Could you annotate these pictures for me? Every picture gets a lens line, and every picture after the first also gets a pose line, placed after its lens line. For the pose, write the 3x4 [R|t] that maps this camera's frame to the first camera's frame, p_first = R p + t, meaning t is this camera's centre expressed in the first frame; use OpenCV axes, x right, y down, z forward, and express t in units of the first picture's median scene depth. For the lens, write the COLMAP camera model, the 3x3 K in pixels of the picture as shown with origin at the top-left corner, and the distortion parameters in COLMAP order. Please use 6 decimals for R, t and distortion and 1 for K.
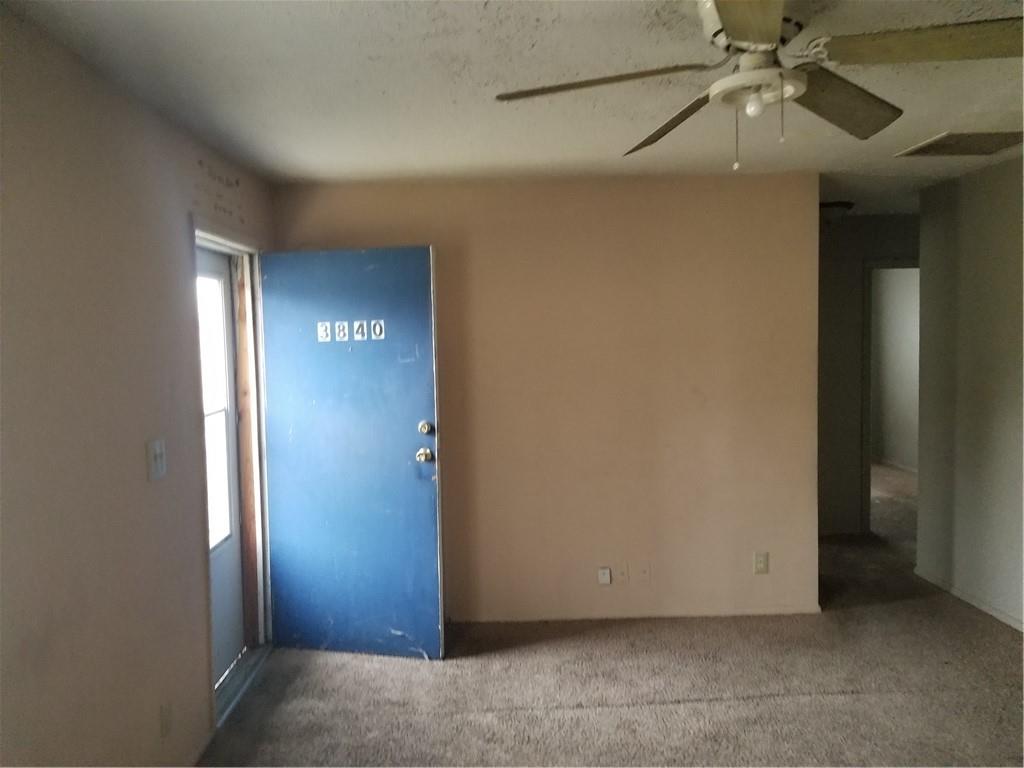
lens RADIAL K [[770.5, 0, 478.2], [0, 770.5, 394.1], [0, 0, 1]] dist [0.041602, -0.001753]
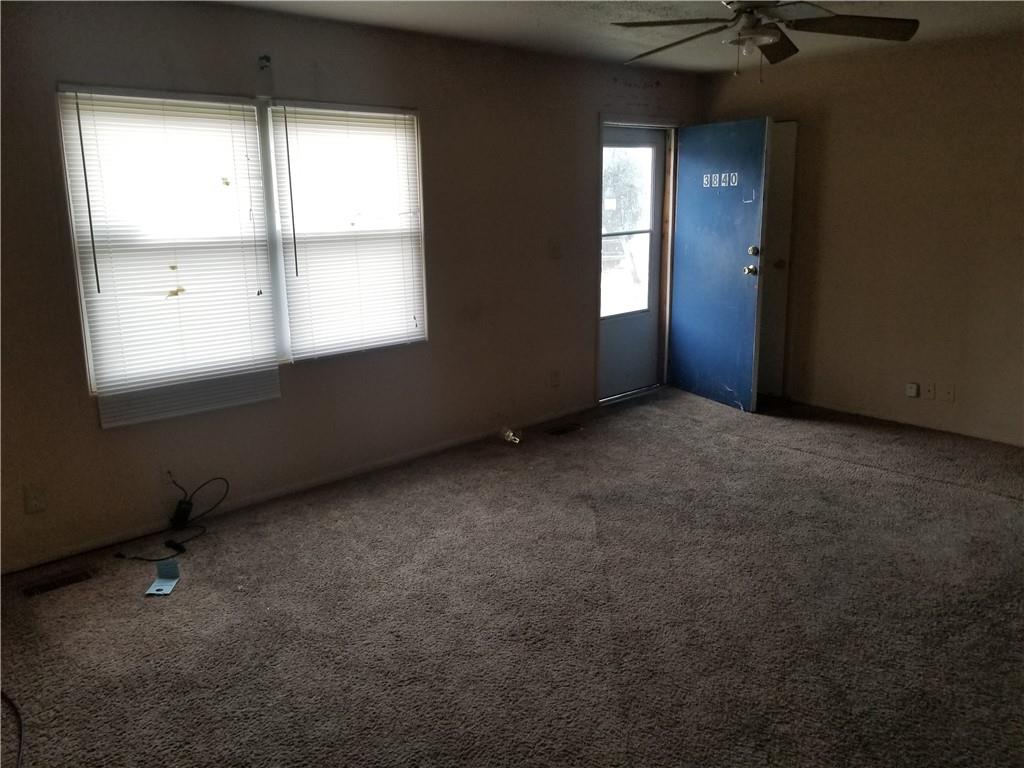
lens RADIAL K [[788.7, 0, 512.0], [0, 788.7, 384.0], [0, 0, 1]] dist [0.002175, 0.000556]
pose [[0.653721, 0.191262, -0.732166, 0.746361], [-0.056974, 0.977226, 0.204409, 0.012471], [0.754588, -0.091912, 0.649730, -0.304820]]
